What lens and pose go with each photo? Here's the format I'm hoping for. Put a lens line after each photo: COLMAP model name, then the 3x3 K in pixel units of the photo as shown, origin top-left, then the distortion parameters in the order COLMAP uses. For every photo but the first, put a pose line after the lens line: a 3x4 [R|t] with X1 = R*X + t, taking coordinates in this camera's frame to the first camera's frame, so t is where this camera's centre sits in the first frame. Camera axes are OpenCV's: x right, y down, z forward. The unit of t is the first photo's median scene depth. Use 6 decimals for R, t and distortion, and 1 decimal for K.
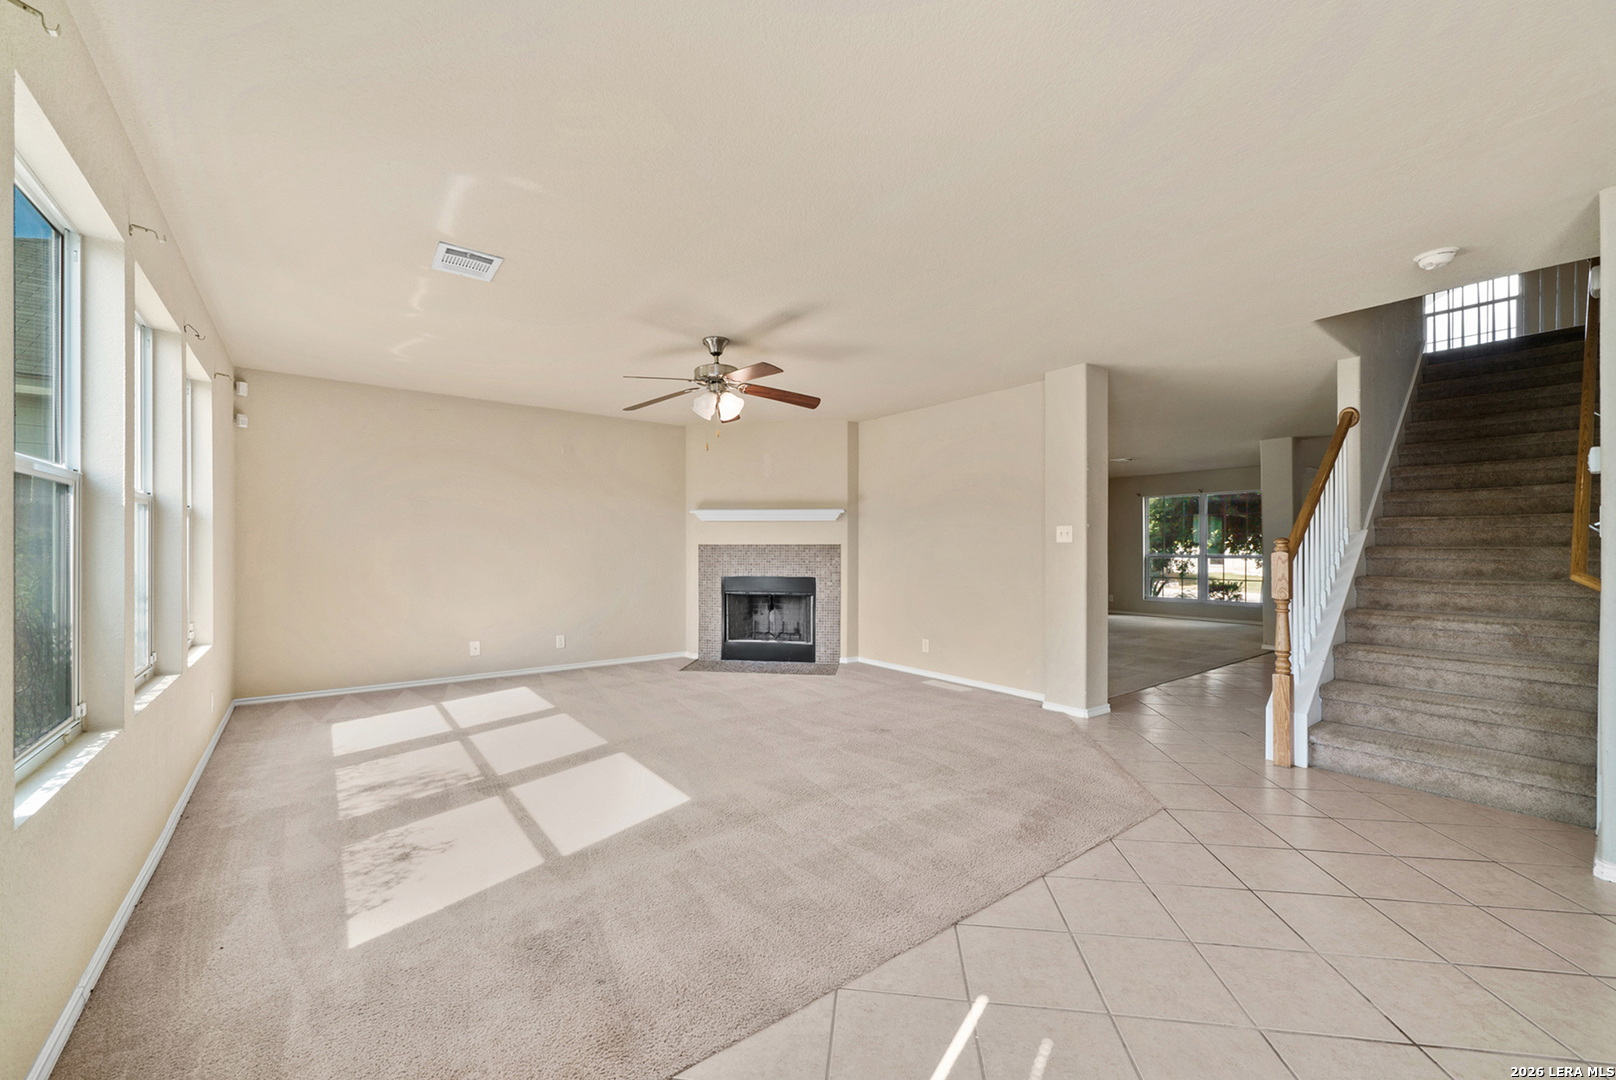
lens RADIAL K [[626.3, 0, 792.7], [0, 626.3, 548.6], [0, 0, 1]] dist [-0.000913, -0.000078]
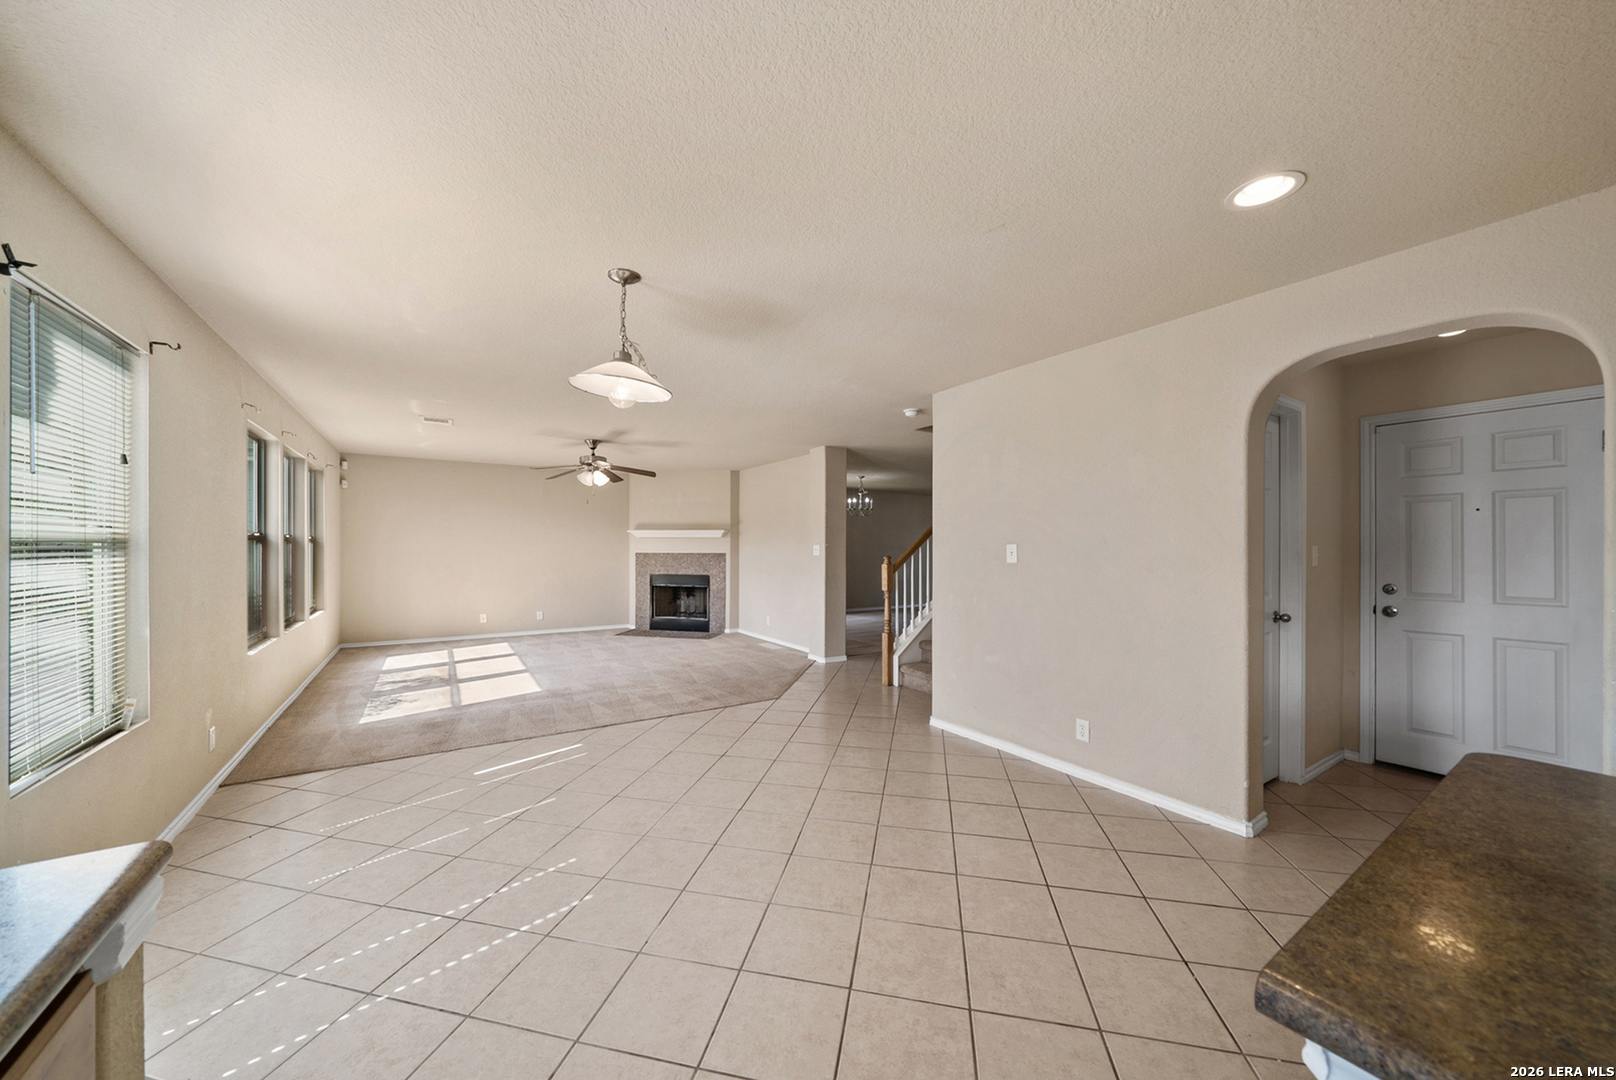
lens RADIAL K [[560.2, 0, 794.9], [0, 560.2, 546.3], [0, 0, 1]] dist [-0.006372, -0.000106]
pose [[0.997026, 0.001850, -0.077039, 0.352470], [-0.001844, 0.999998, 0.000140, -0.024302], [0.077039, 0.000002, 0.997028, -0.324228]]
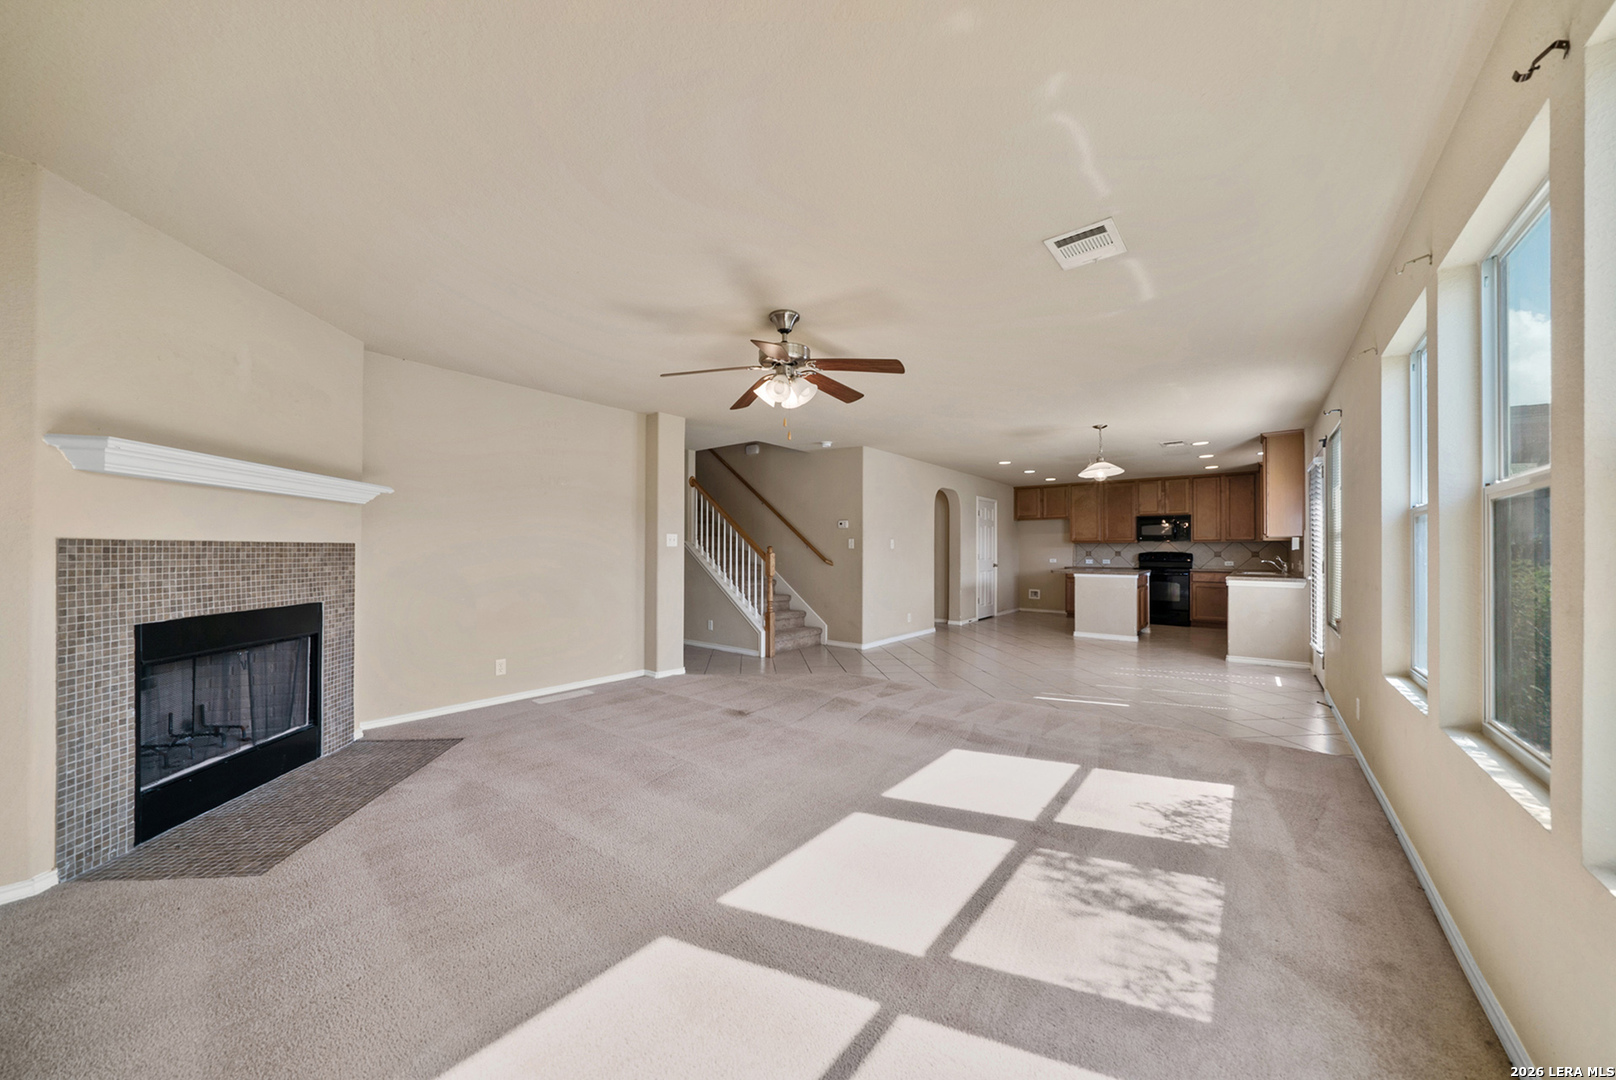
lens RADIAL K [[560.2, 0, 794.9], [0, 560.2, 546.3], [0, 0, 1]] dist [-0.006372, -0.000106]
pose [[-0.230523, 0.005826, 0.973049, -0.555995], [-0.005406, 0.999959, -0.007268, -0.002171], [-0.973052, -0.006936, -0.230482, 0.731236]]
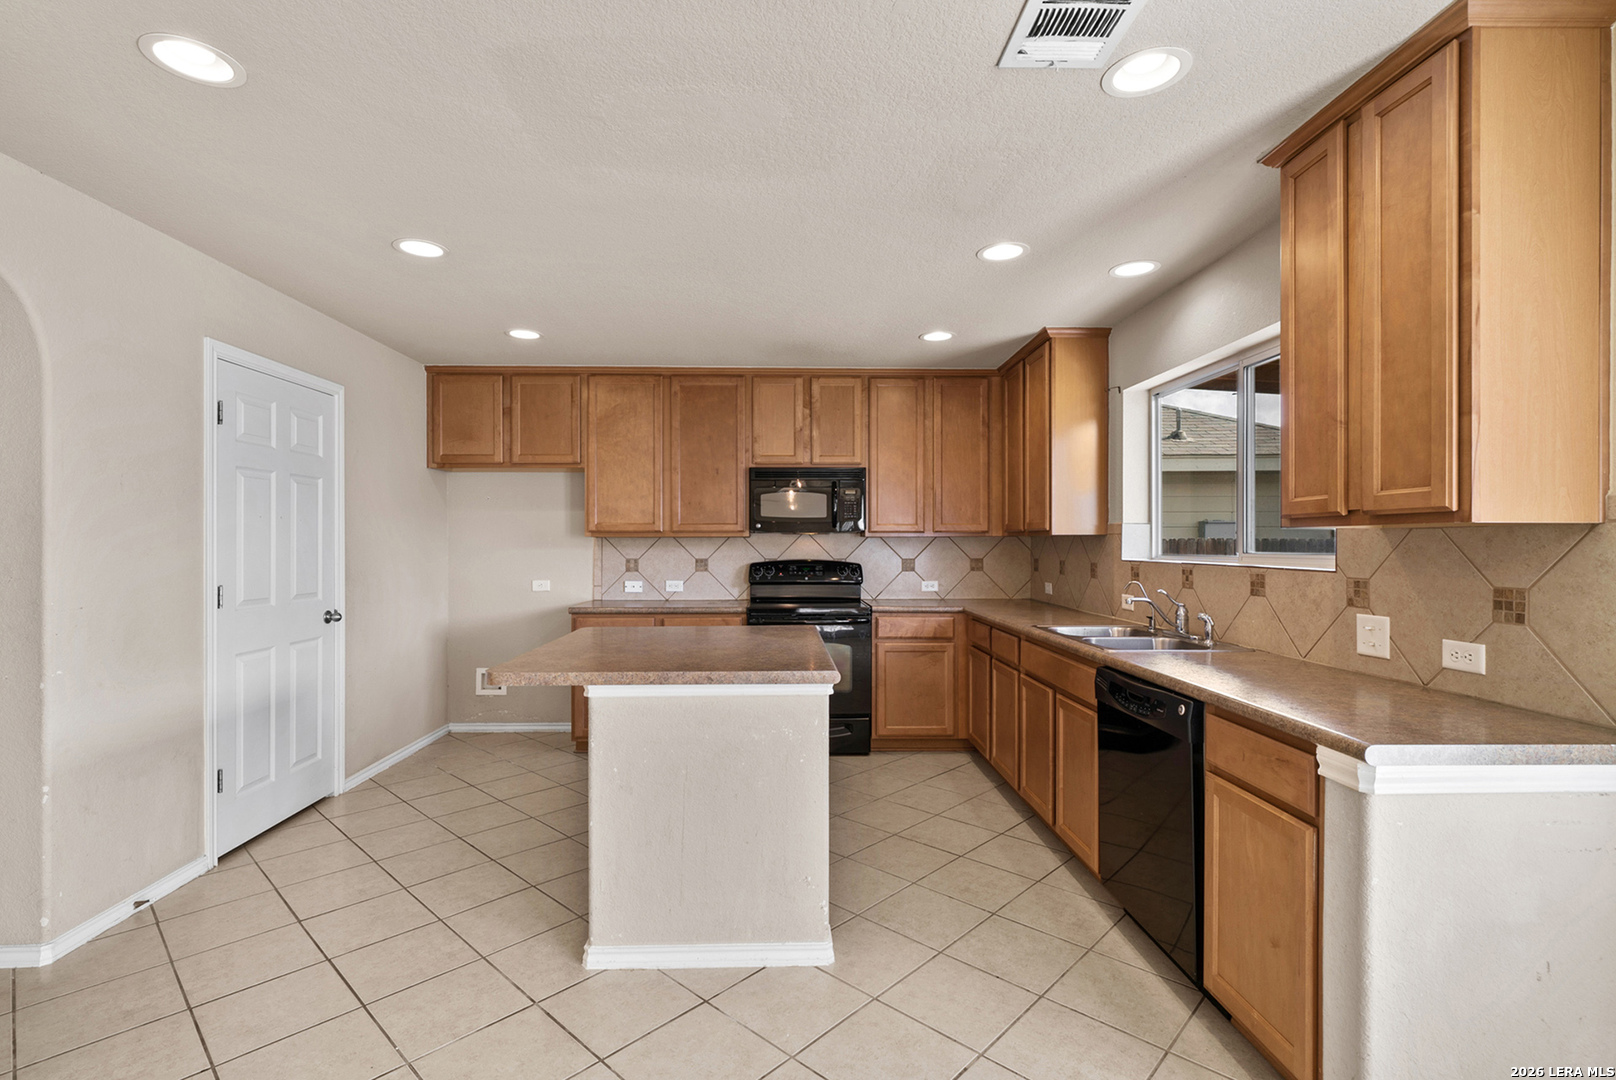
lens RADIAL K [[740.7, 0, 808.0], [0, 740.7, 540.0], [0, 0, 1]] dist [-0.000288, 0.000071]
pose [[-0.821463, 0.000103, 0.570262, 0.217254], [-0.001240, 0.999997, -0.001967, -0.023323], [-0.570260, -0.002323, -0.821461, 0.074616]]
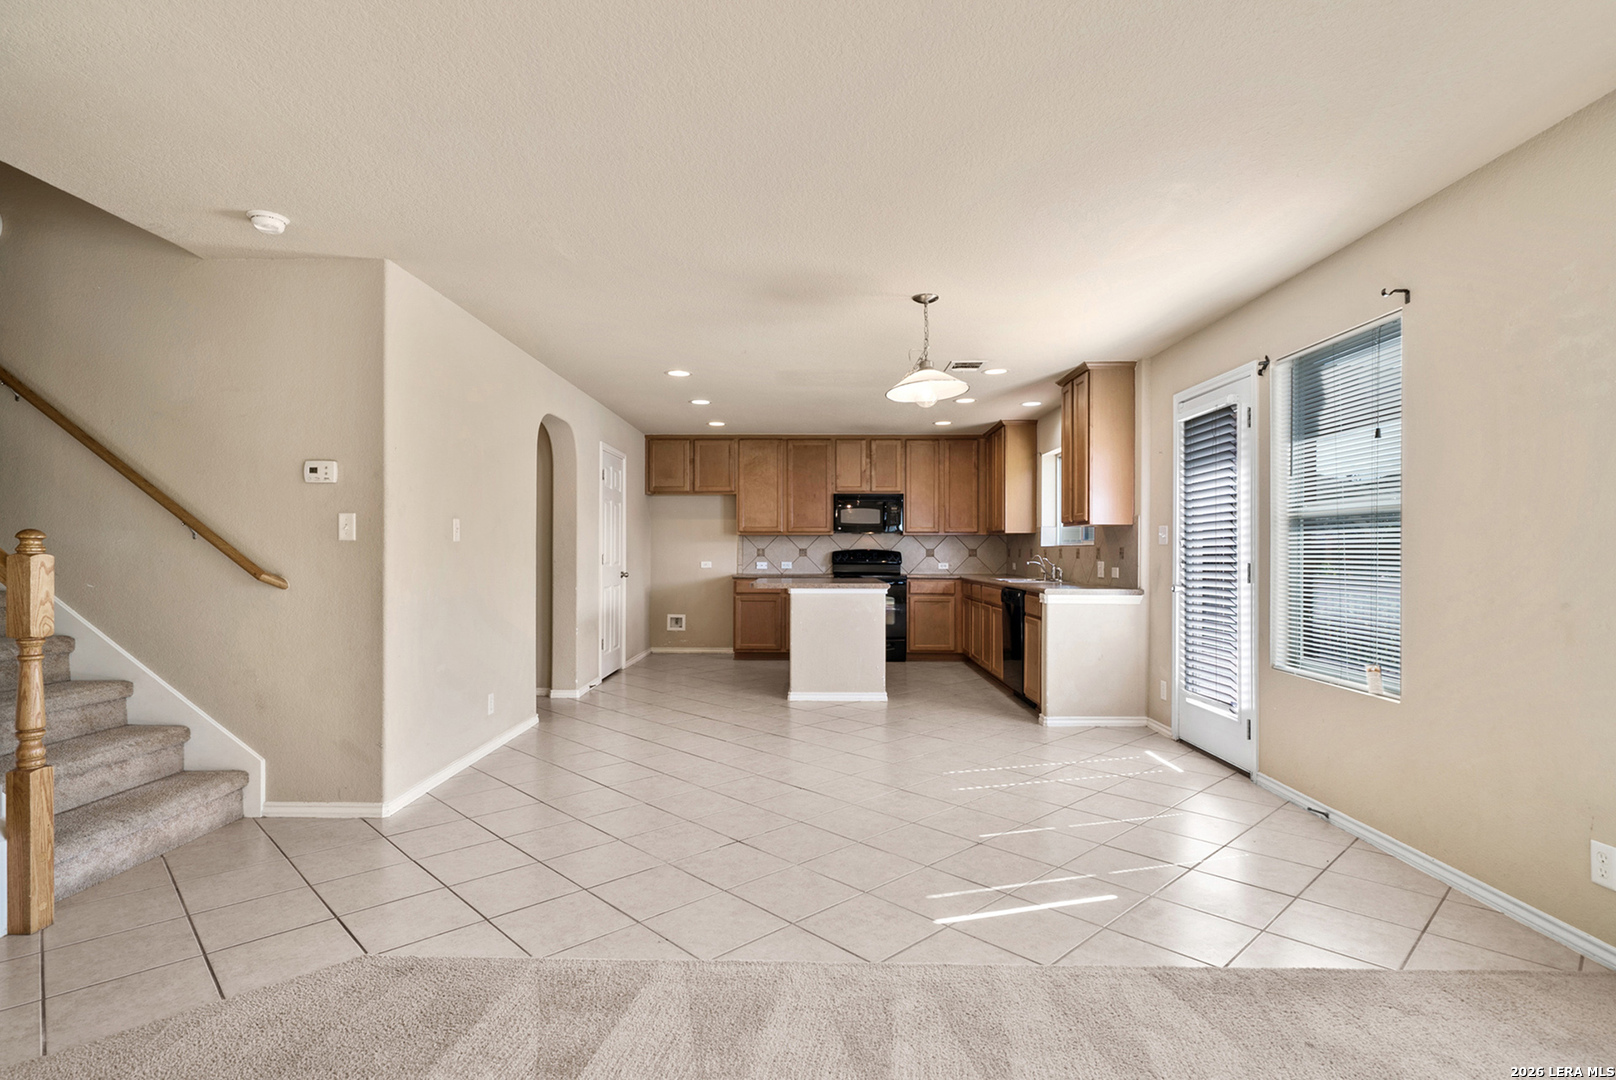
lens RADIAL K [[811.2, 0, 804.7], [0, 811.2, 548.4], [0, 0, 1]] dist [-0.004253, -0.000166]
pose [[-0.790826, -0.000518, 0.612040, -0.118641], [-0.003400, 0.999988, -0.003547, 0.000328], [-0.612031, -0.004886, -0.790819, 0.625203]]
